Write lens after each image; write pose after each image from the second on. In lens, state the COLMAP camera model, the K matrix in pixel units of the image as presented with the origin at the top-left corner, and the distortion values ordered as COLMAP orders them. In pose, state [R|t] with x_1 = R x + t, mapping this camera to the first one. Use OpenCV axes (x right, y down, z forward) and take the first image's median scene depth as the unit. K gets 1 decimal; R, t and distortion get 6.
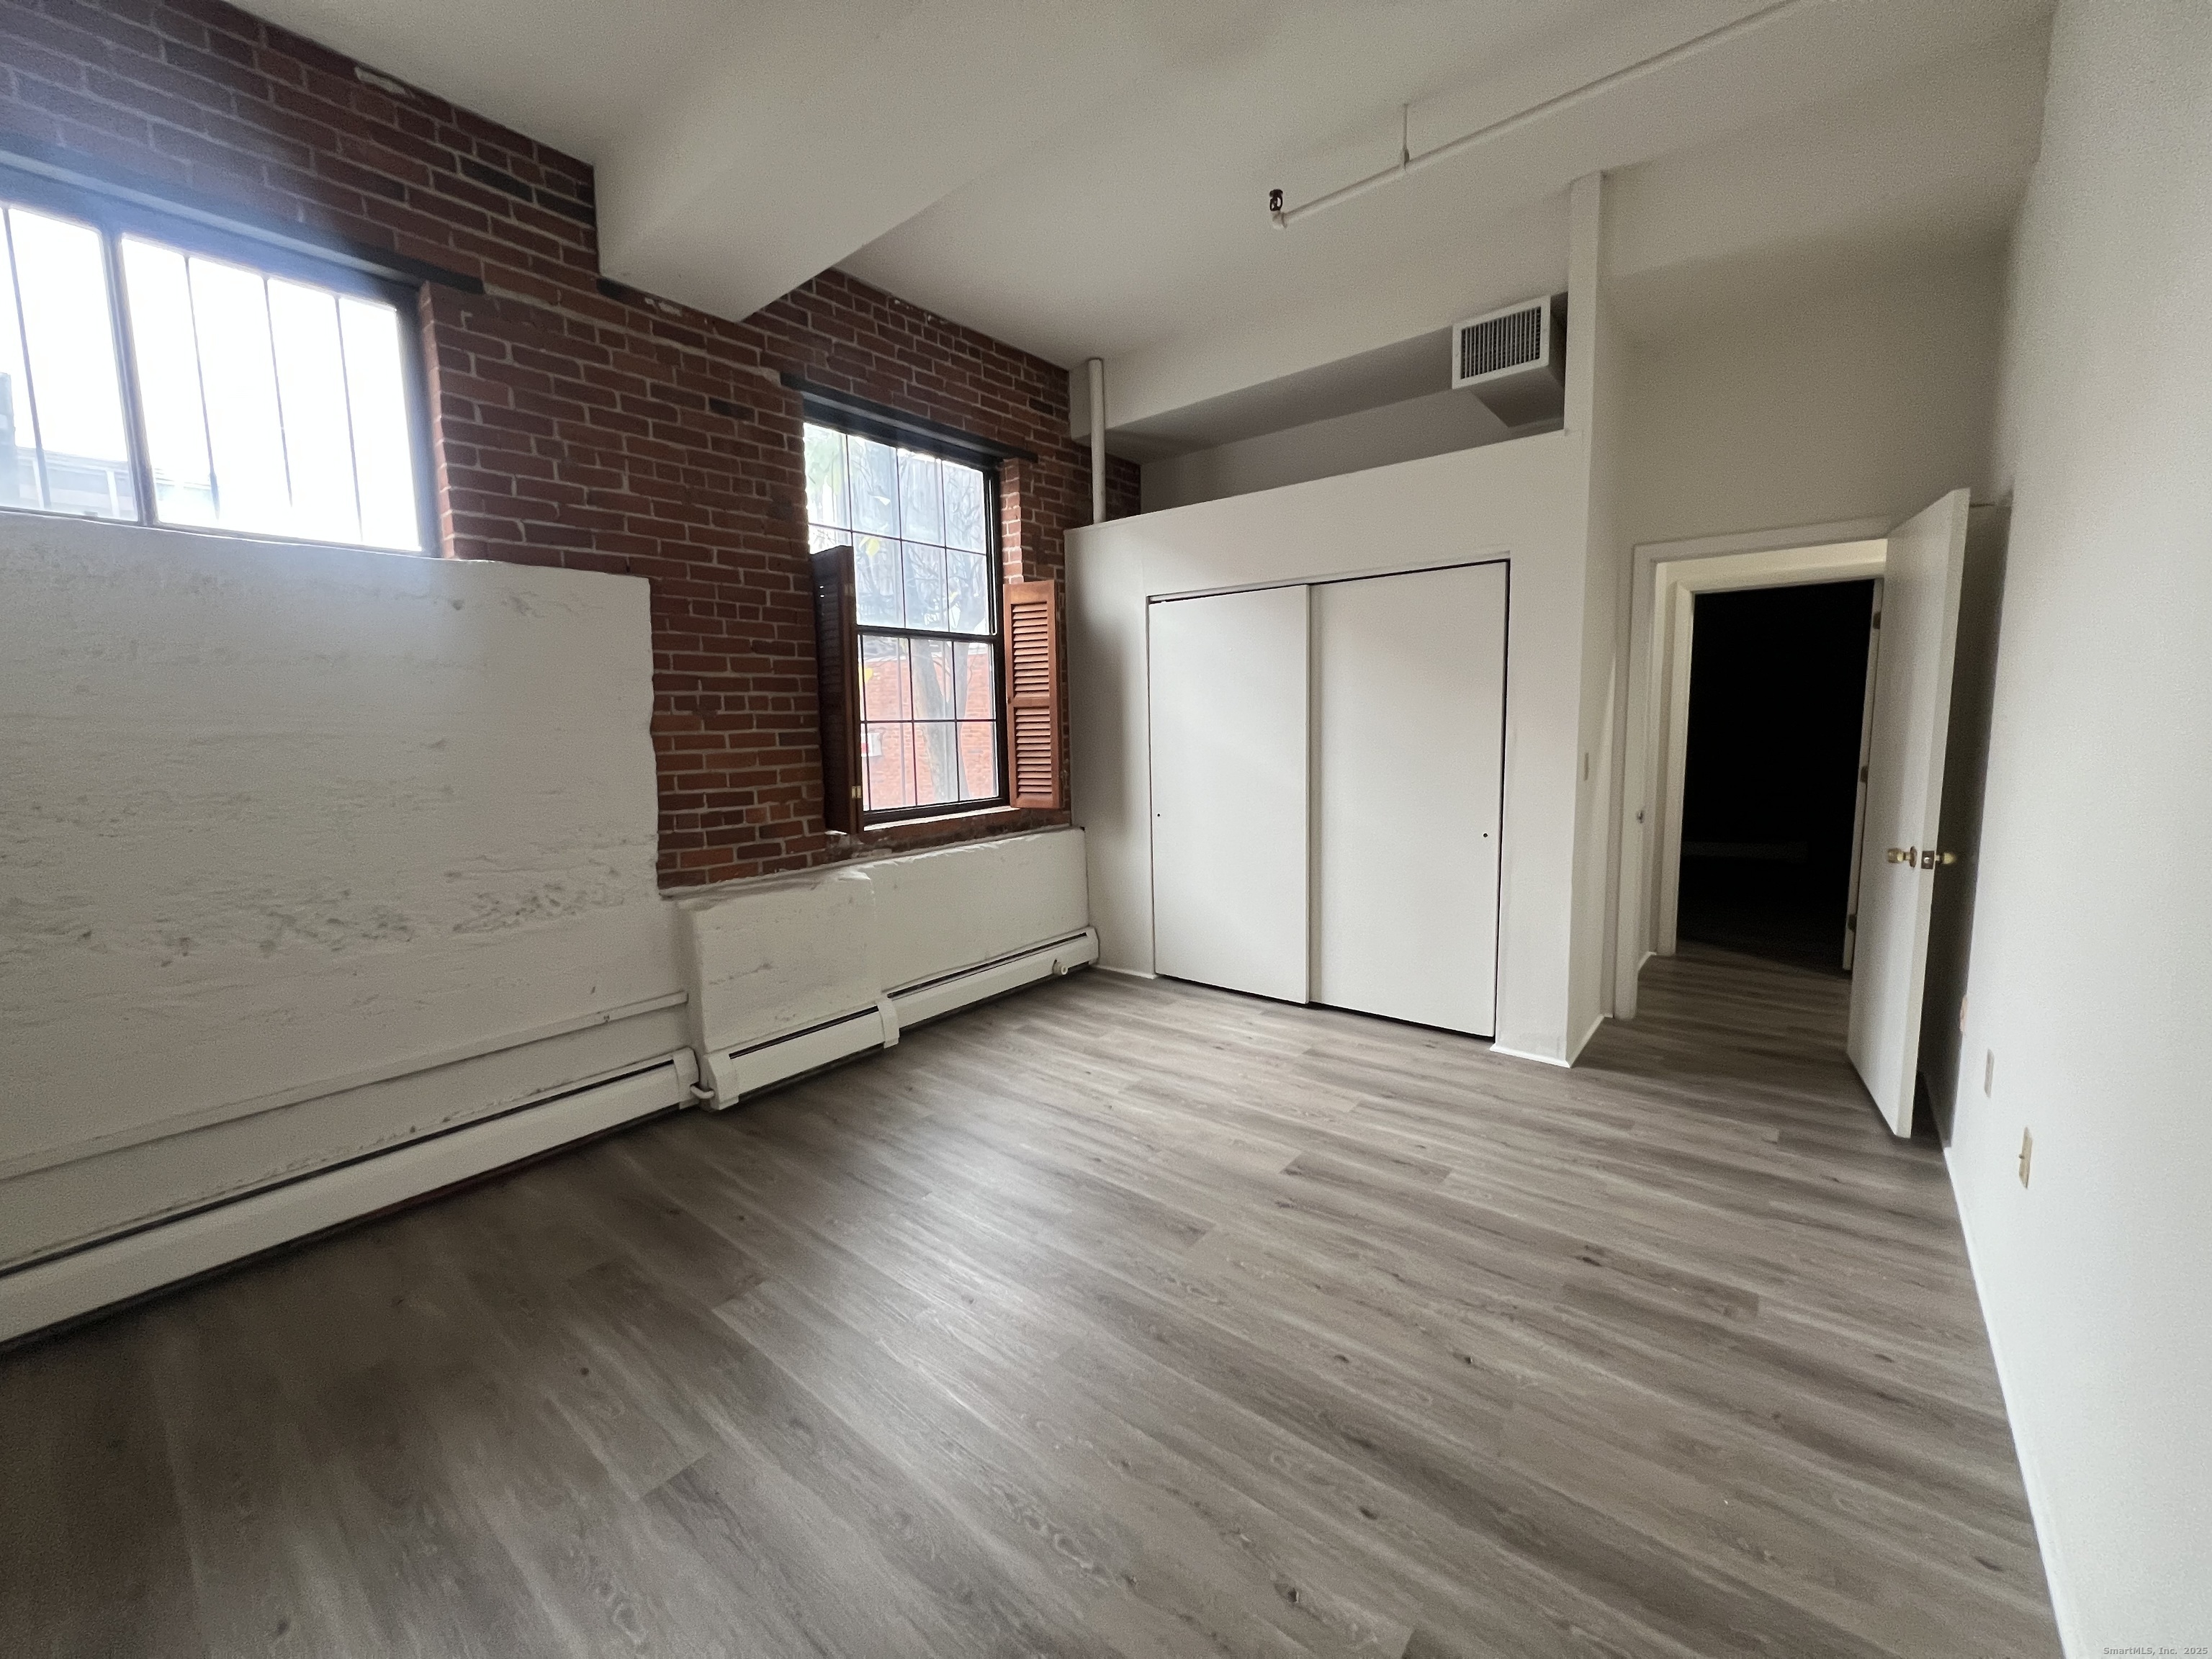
lens RADIAL K [[882.9, 0, 1103.8], [0, 882.9, 824.5], [0, 0, 1]] dist [-0.001319, -0.000077]
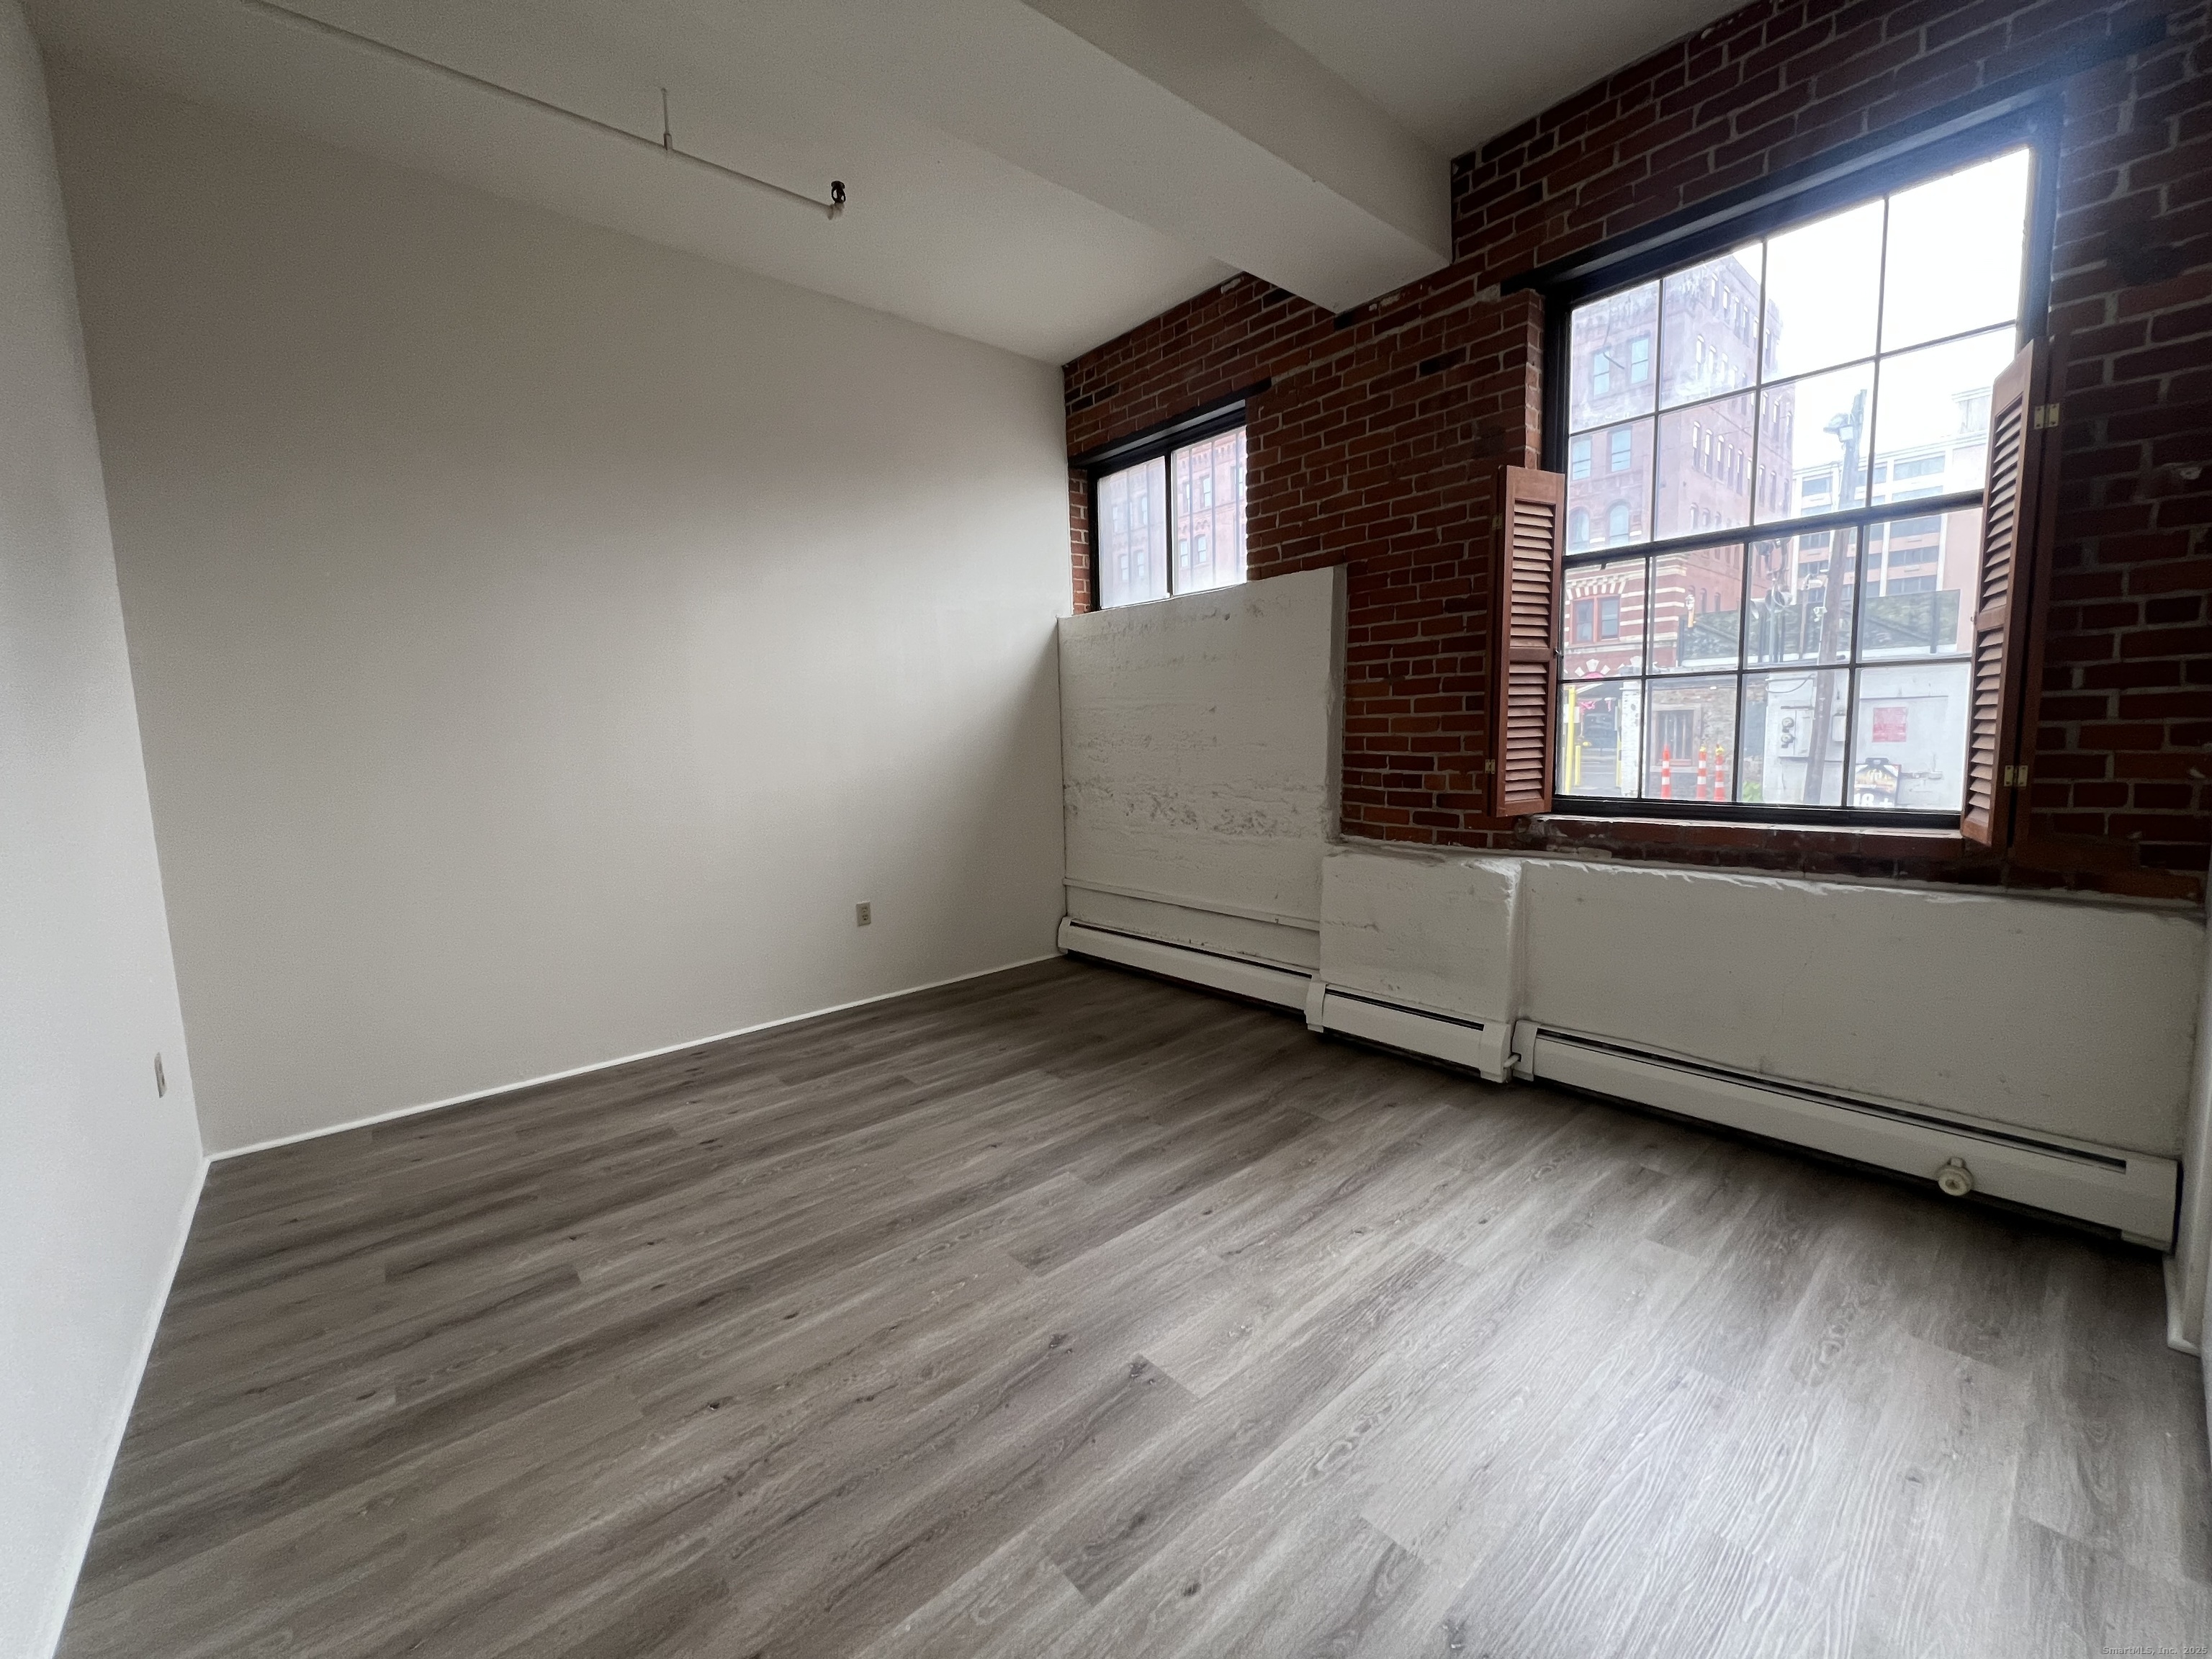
lens RADIAL K [[882.9, 0, 1103.8], [0, 882.9, 824.5], [0, 0, 1]] dist [-0.001319, -0.000077]
pose [[-0.172200, 0.134061, -0.975897, 0.678669], [-0.080505, 0.985467, 0.149581, -0.087507], [0.981767, 0.104323, -0.158904, 0.871449]]
